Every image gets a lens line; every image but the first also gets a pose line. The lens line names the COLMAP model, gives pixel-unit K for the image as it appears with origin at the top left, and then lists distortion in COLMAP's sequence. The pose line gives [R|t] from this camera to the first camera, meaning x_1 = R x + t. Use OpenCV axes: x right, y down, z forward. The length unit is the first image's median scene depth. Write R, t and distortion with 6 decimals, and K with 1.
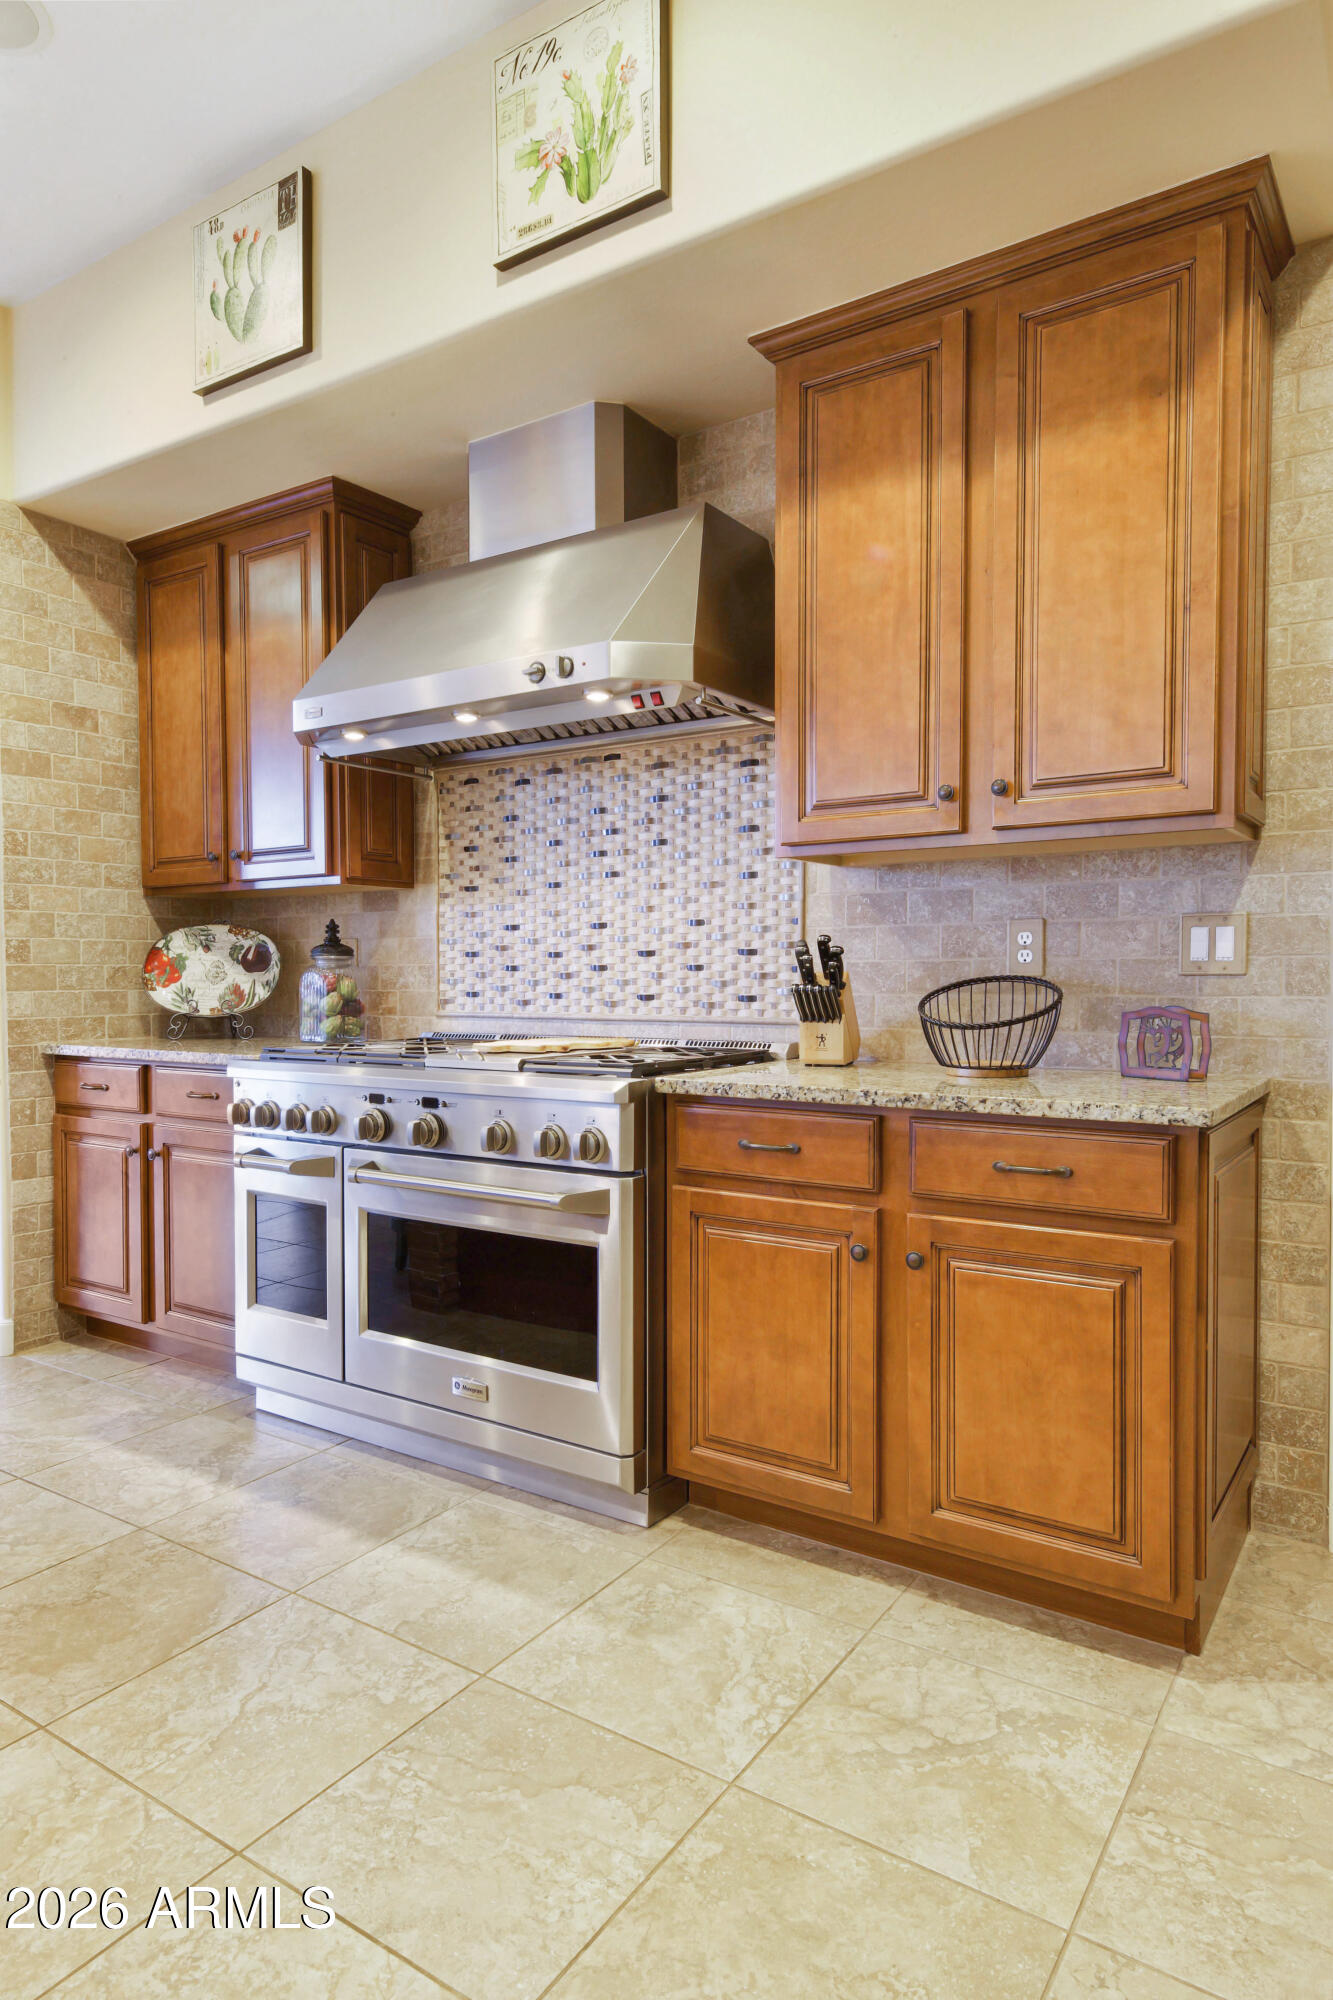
lens RADIAL K [[1204.8, 0, 652.8], [0, 1204.8, 1013.1], [0, 0, 1]] dist [0.003590, 0.000400]
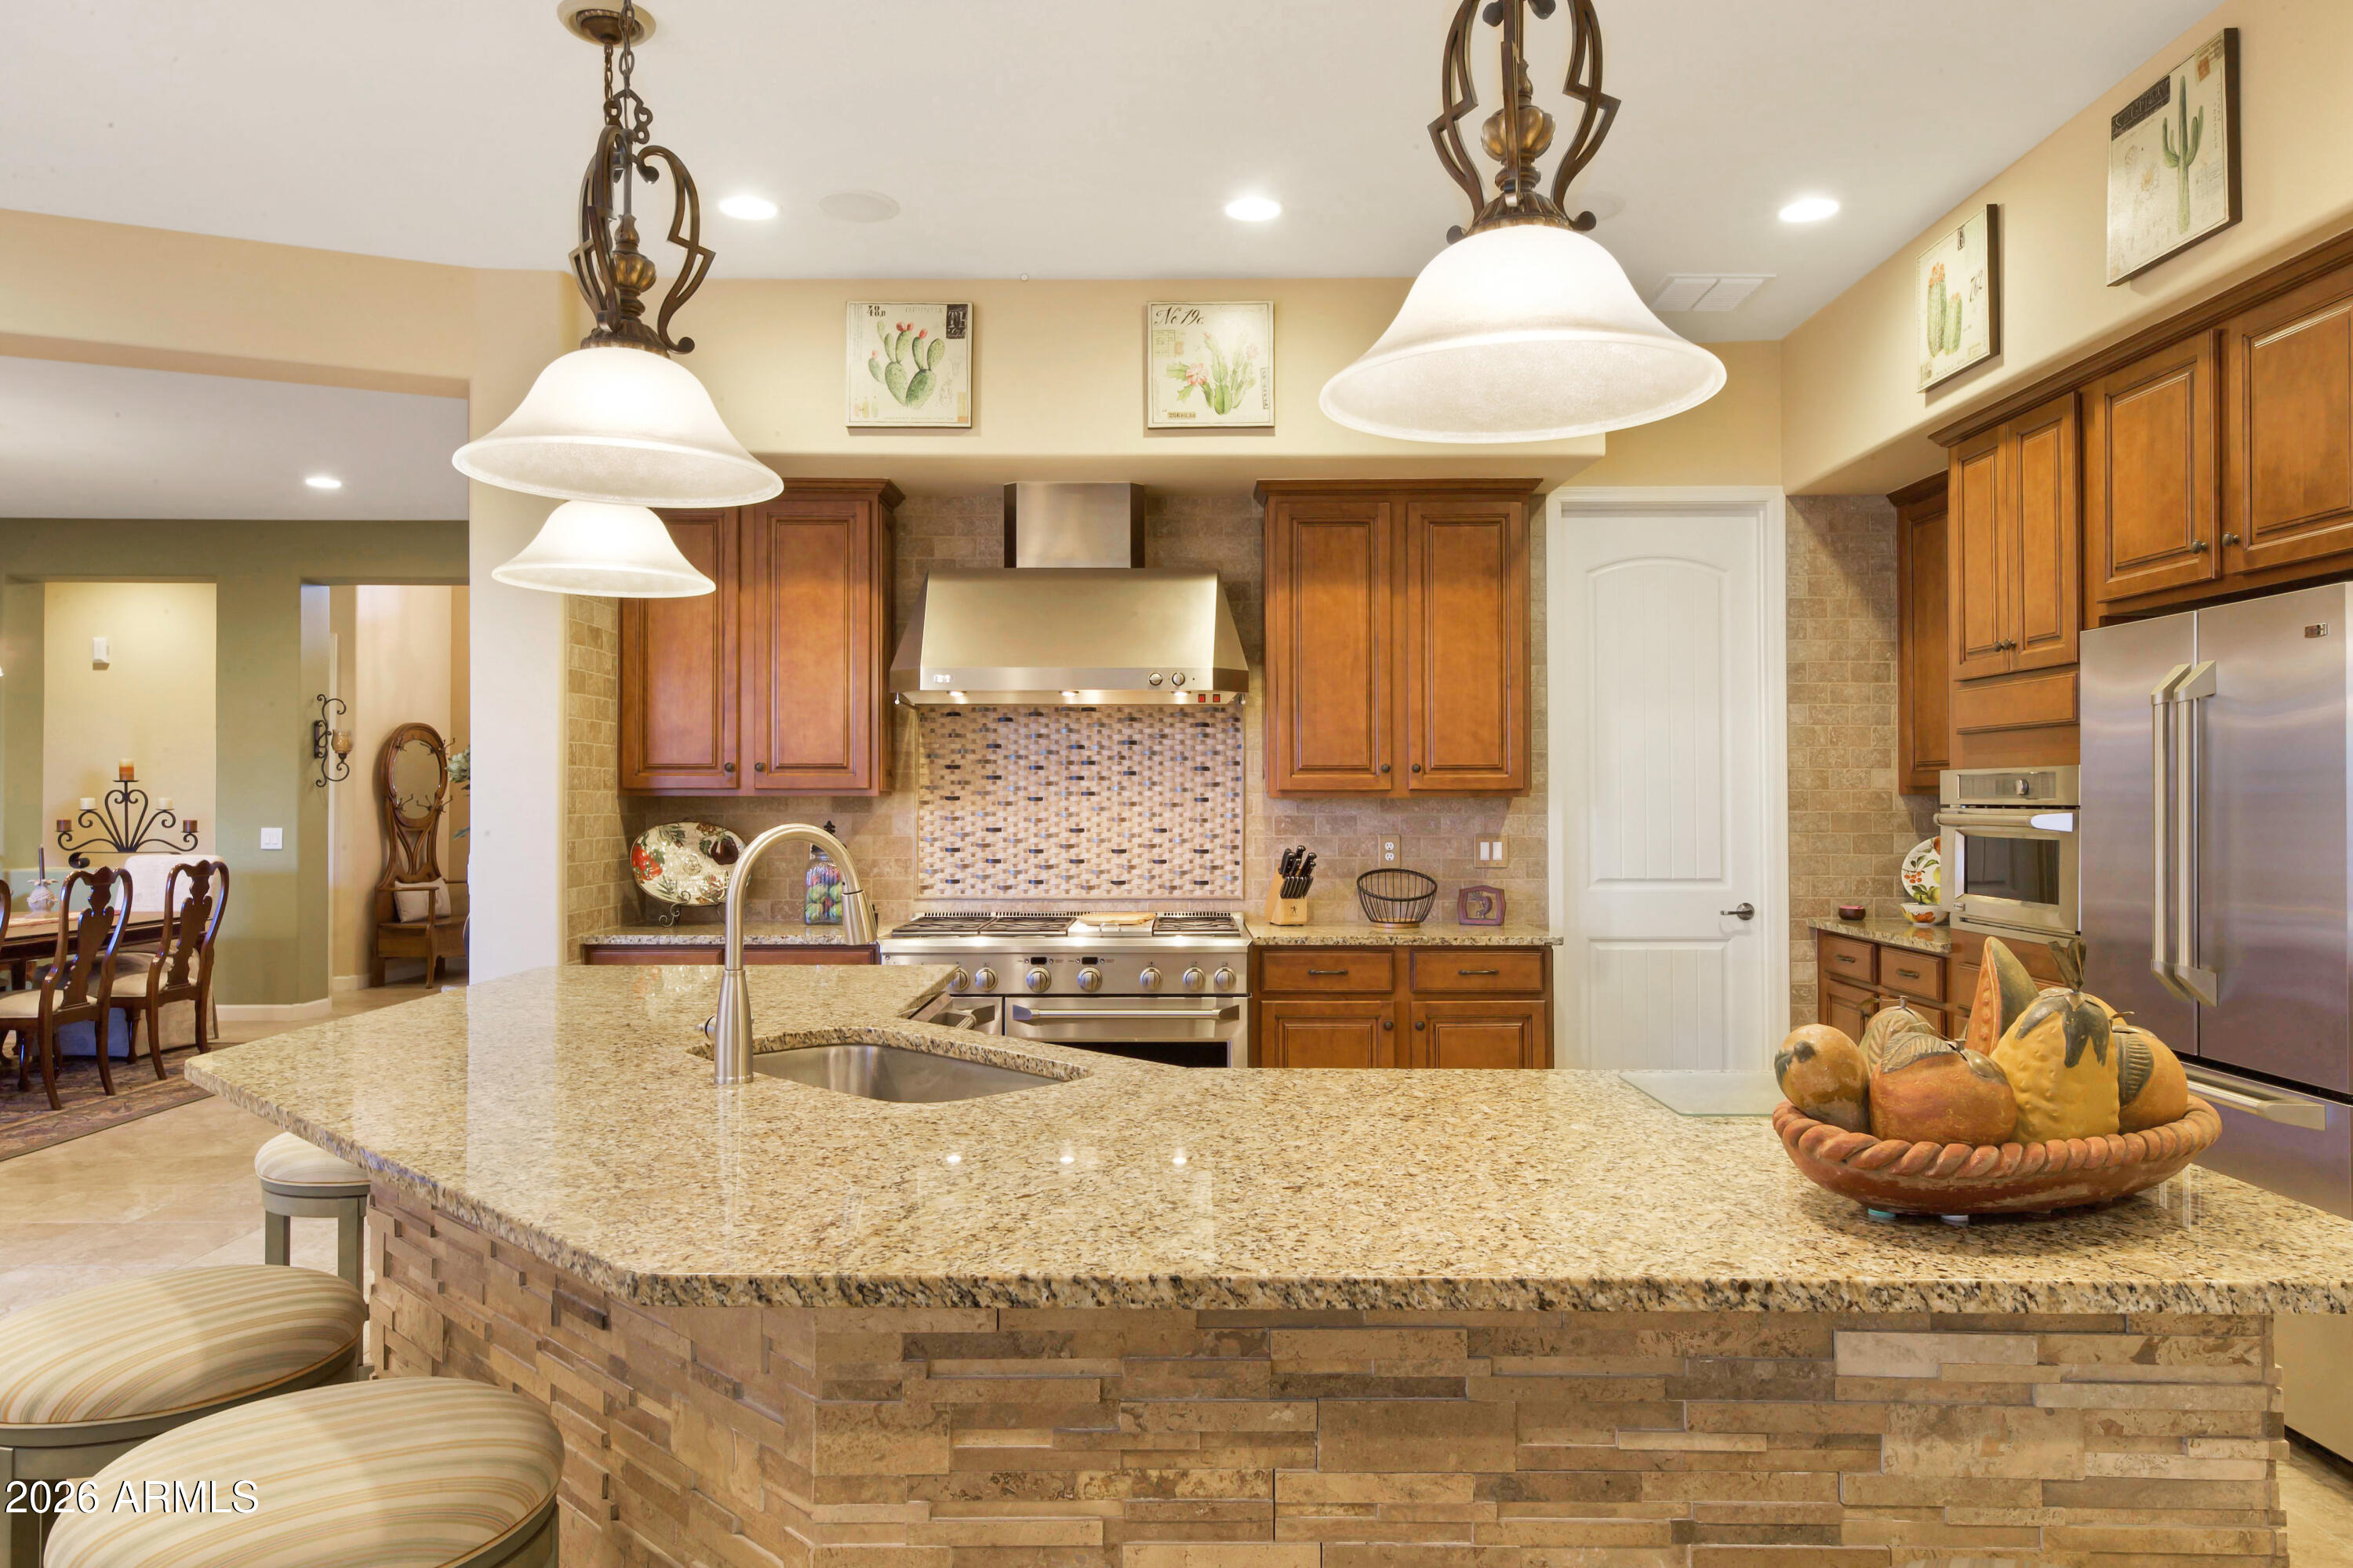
lens RADIAL K [[1518.6, 0, 1184.3], [0, 1518.6, 786.9], [0, 0, 1]] dist [0.011746, -0.000661]
pose [[0.828272, 0.012093, 0.560195, -0.979154], [0.015282, 0.998908, -0.044159, -0.047336], [-0.560117, 0.045137, 0.827183, -0.534894]]
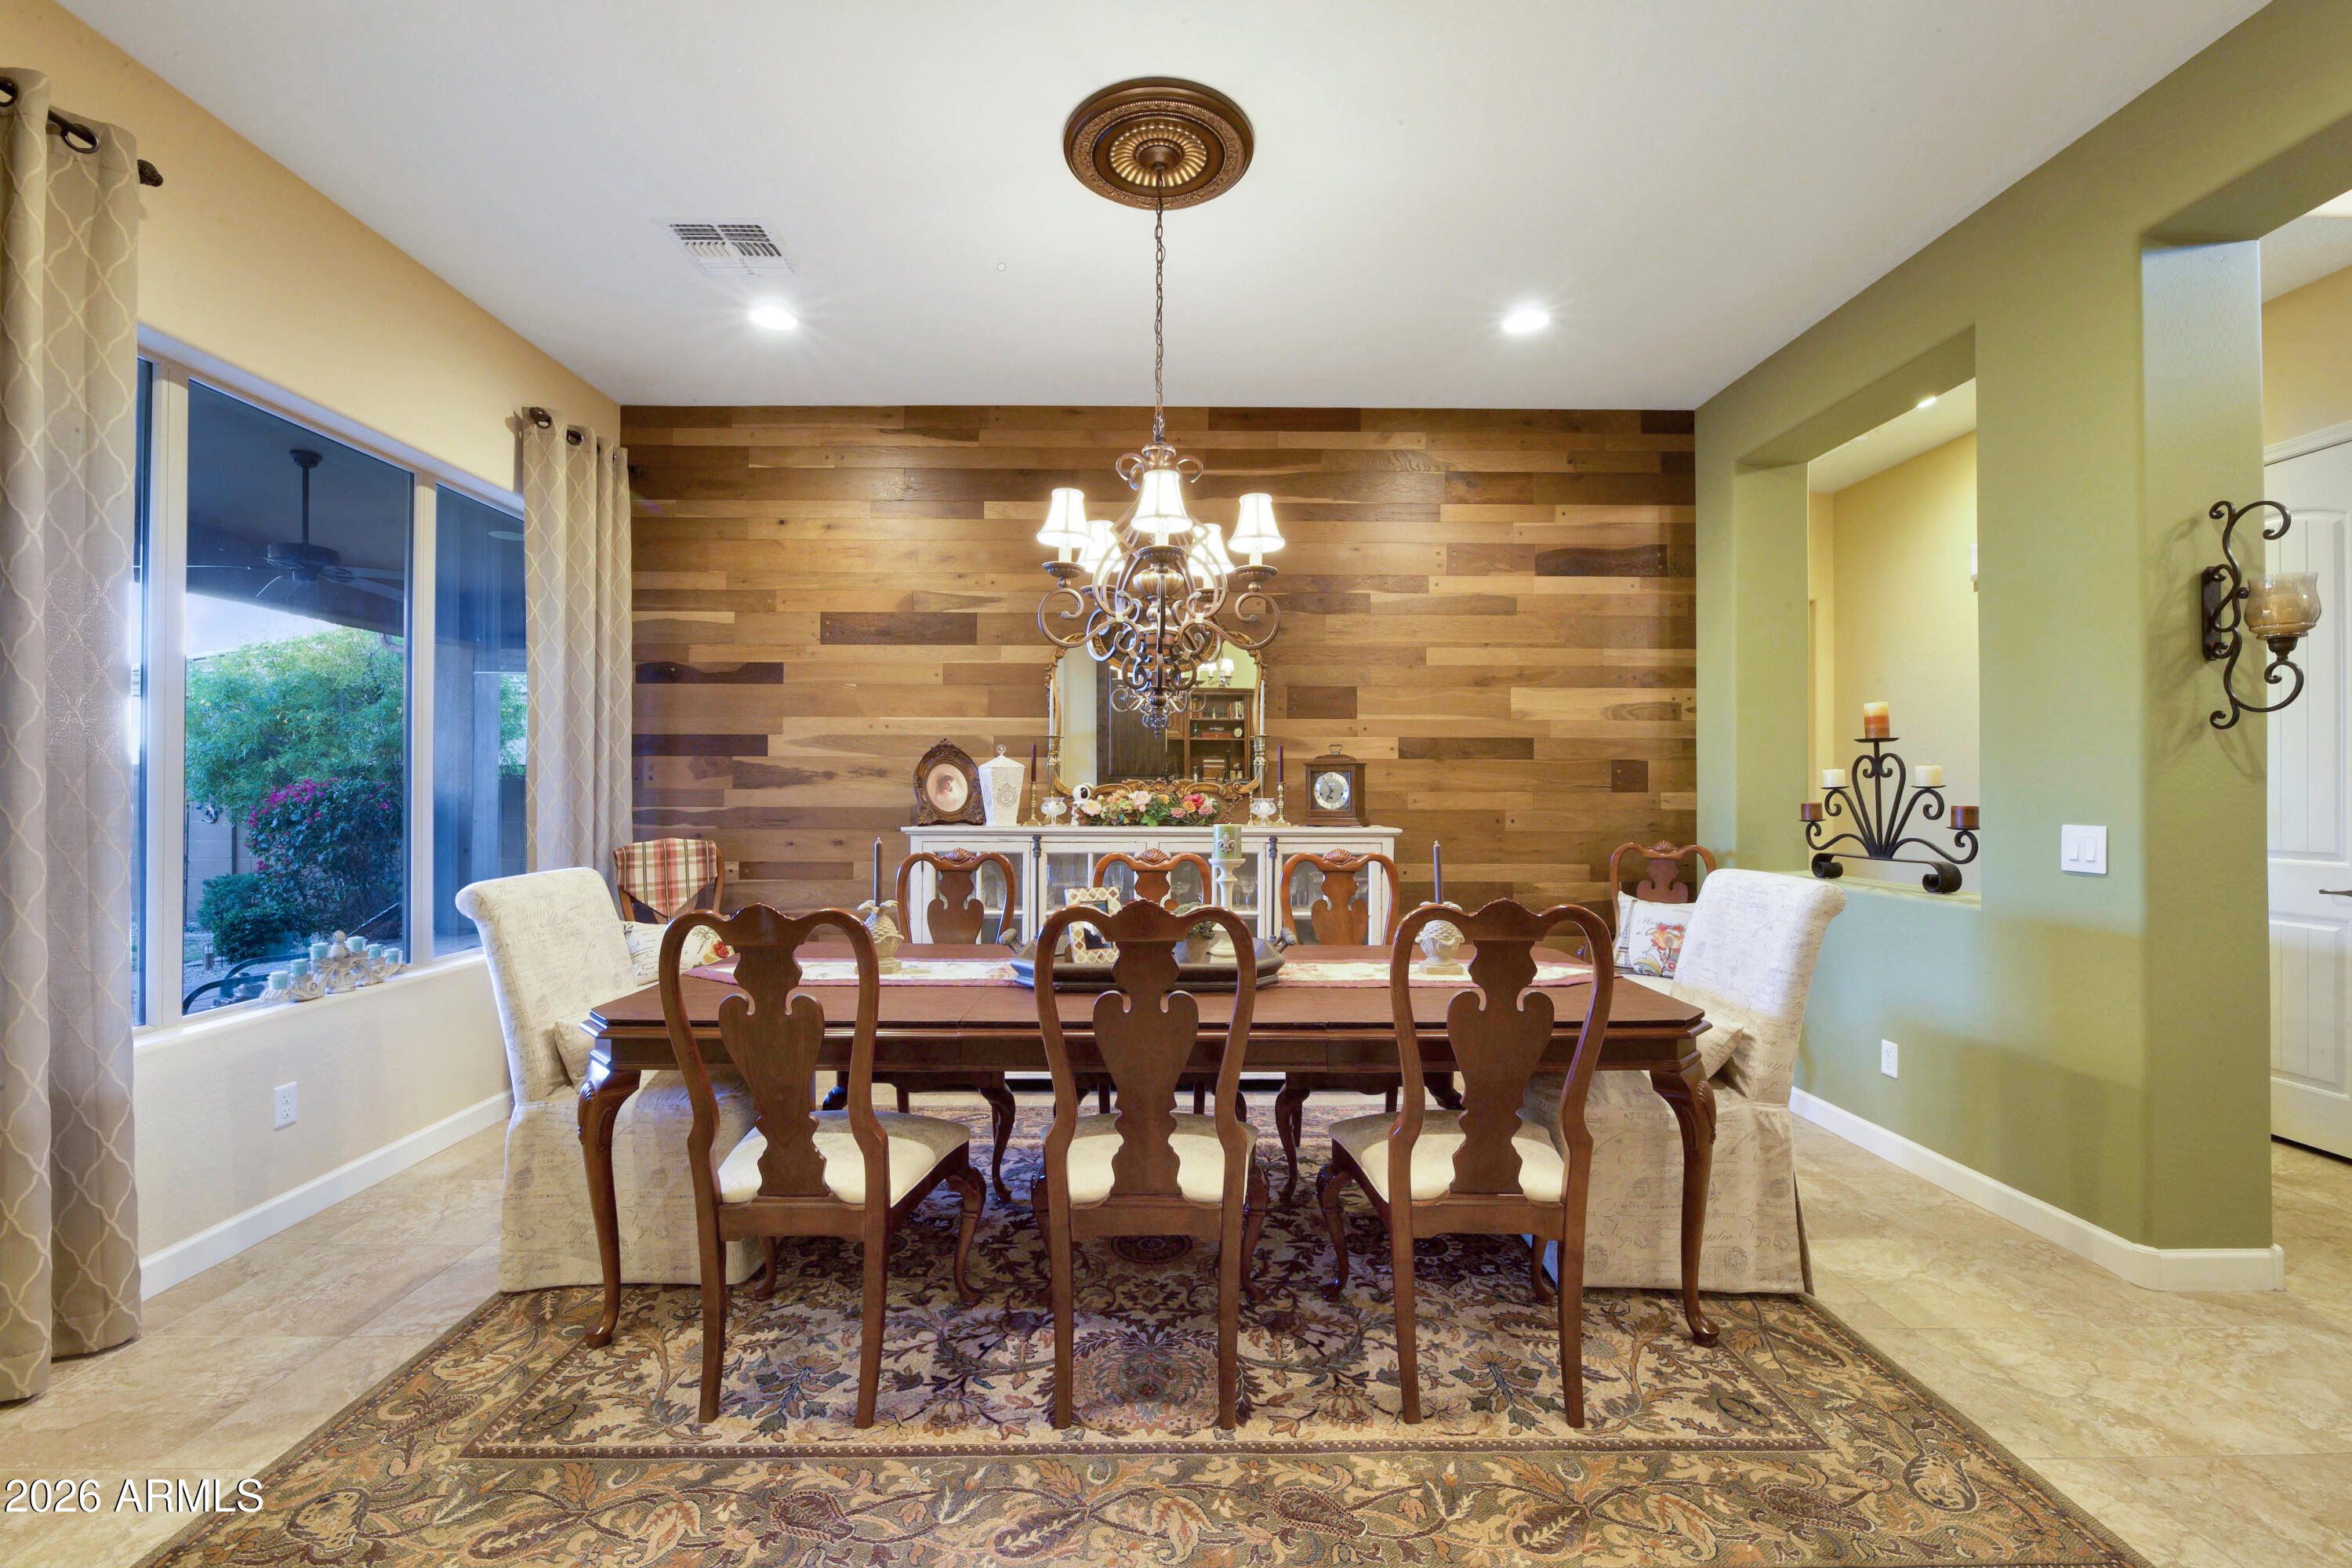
lens RADIAL K [[960.2, 0, 1174.7], [0, 960.2, 782.8], [0, 0, 1]] dist [-0.001256, -0.002374]
pose [[0.564109, -0.000269, -0.825700, -0.540077], [-0.038165, 0.998923, -0.026400, -0.112115], [0.824818, 0.046405, 0.563491, 1.832731]]
